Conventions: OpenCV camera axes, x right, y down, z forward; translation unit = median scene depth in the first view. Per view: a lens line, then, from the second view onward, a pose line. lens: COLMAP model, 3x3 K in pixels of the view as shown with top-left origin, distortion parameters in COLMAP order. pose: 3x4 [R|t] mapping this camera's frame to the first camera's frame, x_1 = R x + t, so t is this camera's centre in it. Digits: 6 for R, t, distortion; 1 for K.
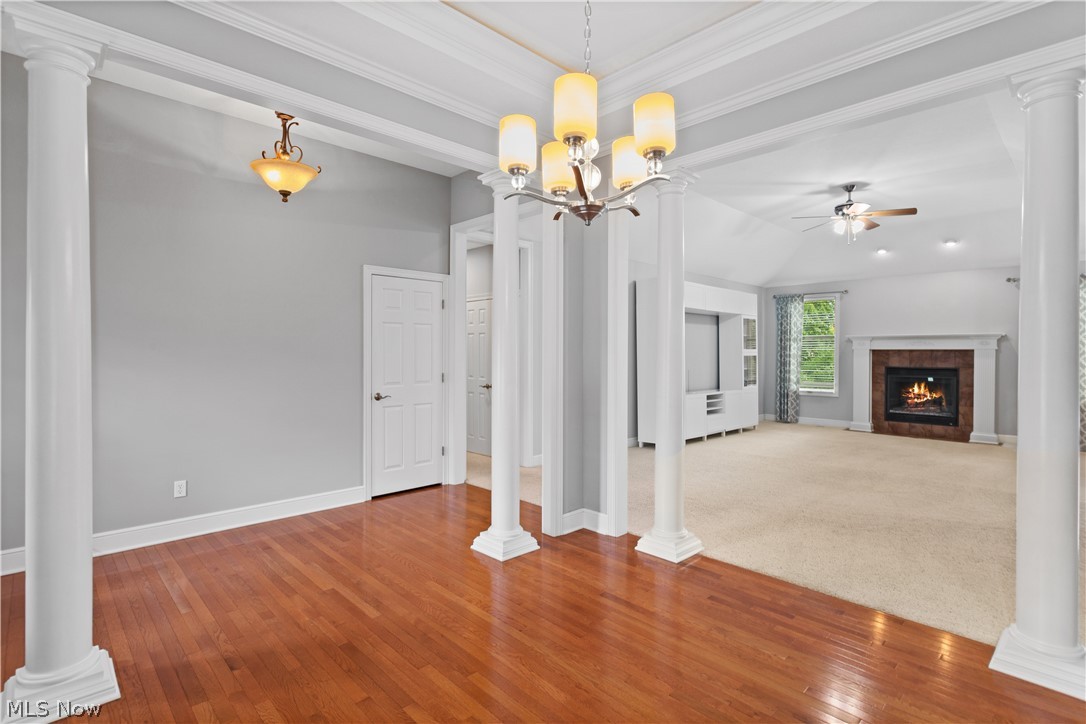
lens RADIAL K [[524.9, 0, 544.7], [0, 524.9, 357.5], [0, 0, 1]] dist [0.000860, 0.000310]
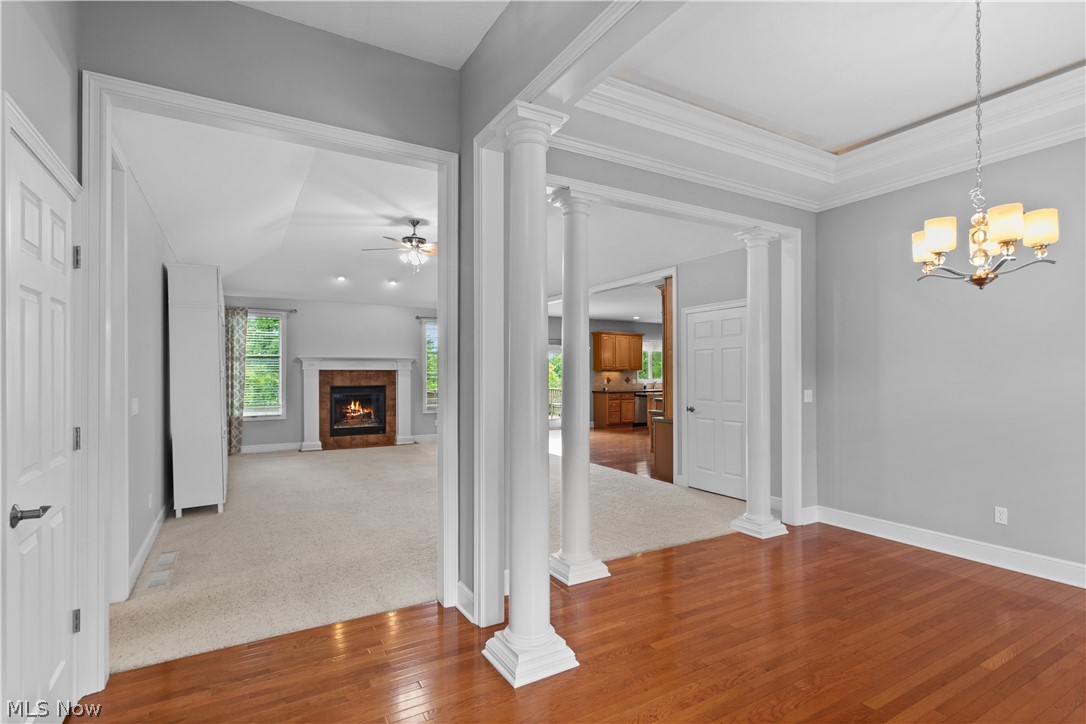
lens RADIAL K [[536.7, 0, 540.0], [0, 536.7, 370.4], [0, 0, 1]] dist [0.001436, 0.000196]
pose [[0.240965, 0.001076, 0.970533, -0.312196], [0.012705, 0.999910, -0.004263, -0.004166], [-0.970451, 0.013357, 0.240930, 0.335912]]
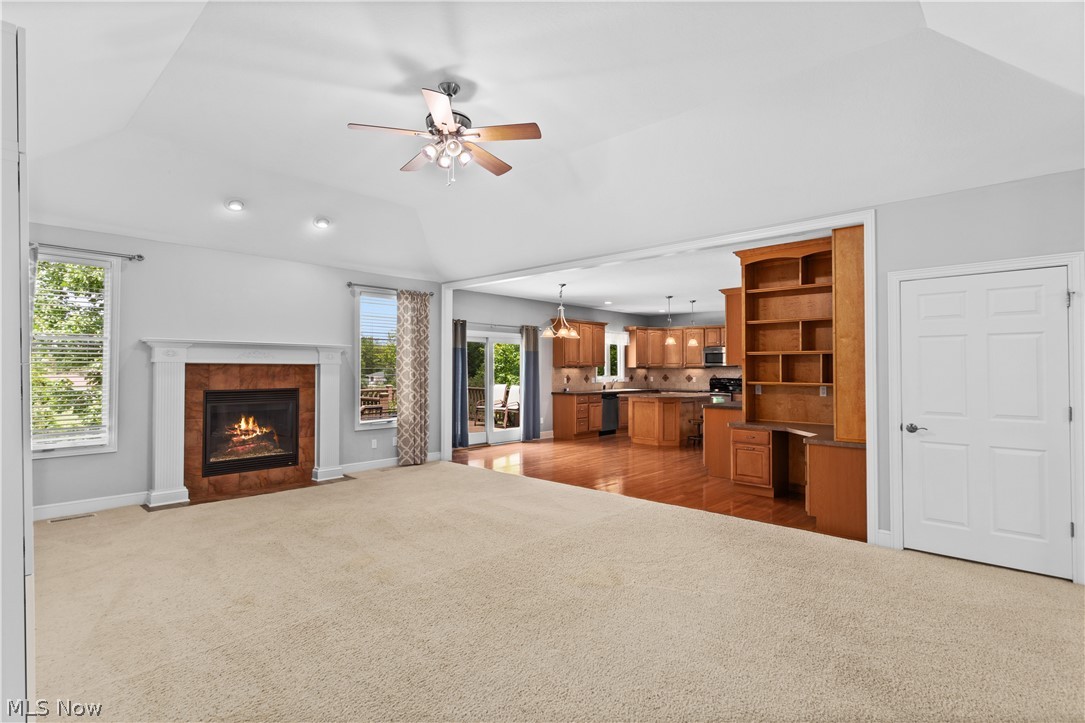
lens RADIAL K [[537.4, 0, 542.5], [0, 537.4, 361.5], [0, 0, 1]] dist [0.002254, 0.000255]
pose [[-0.059711, 0.011244, 0.998152, -0.015364], [0.007060, 0.999916, -0.010842, -0.007523], [-0.998191, 0.006400, -0.059785, 0.655024]]
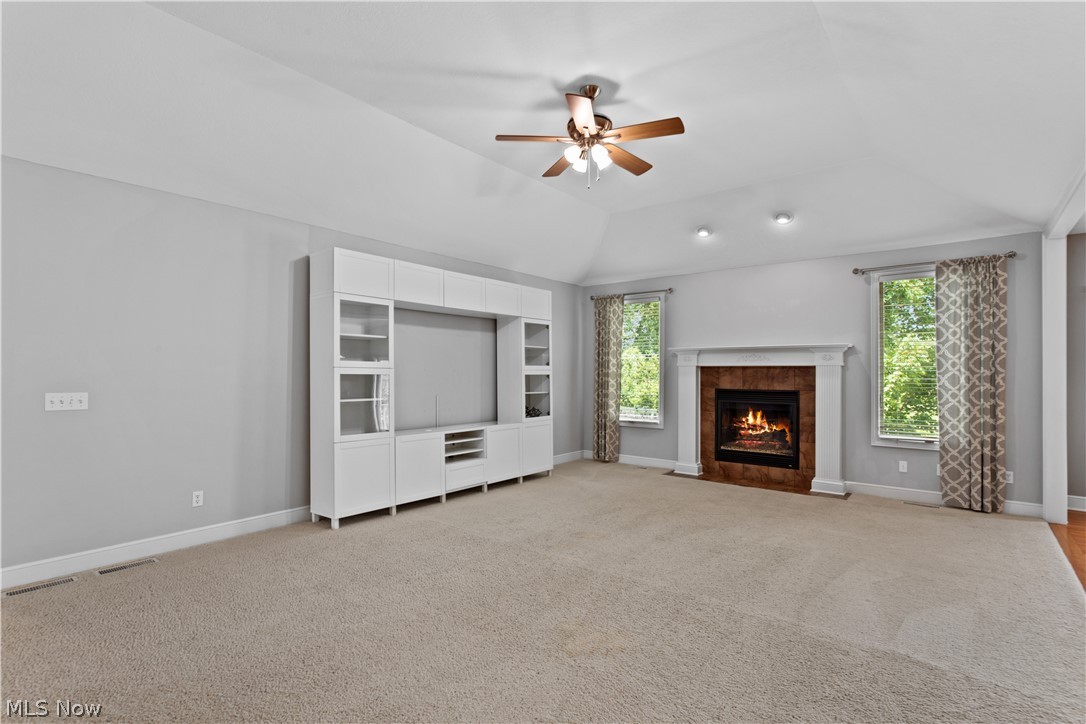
lens RADIAL K [[518.4, 0, 545.0], [0, 518.4, 369.9], [0, 0, 1]] dist [-0.001029, 0.000005]
pose [[0.991714, -0.000043, 0.128468, 0.318931], [0.001568, 0.999929, -0.011771, -0.001507], [-0.128459, 0.011875, 0.991644, 0.300278]]
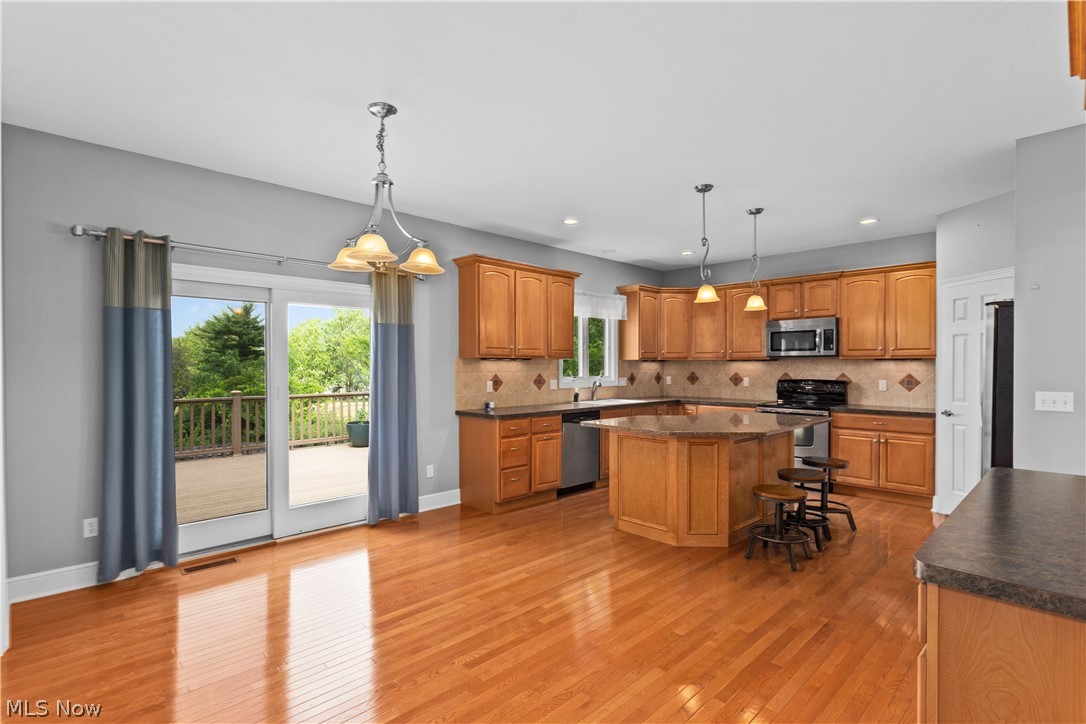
lens RADIAL K [[518.4, 0, 545.0], [0, 518.4, 369.9], [0, 0, 1]] dist [-0.001029, 0.000005]
pose [[-0.009281, -0.012387, 0.999880, 0.635256], [0.010953, 0.999862, 0.012488, -0.001861], [-0.999897, 0.011068, -0.009144, 0.467125]]
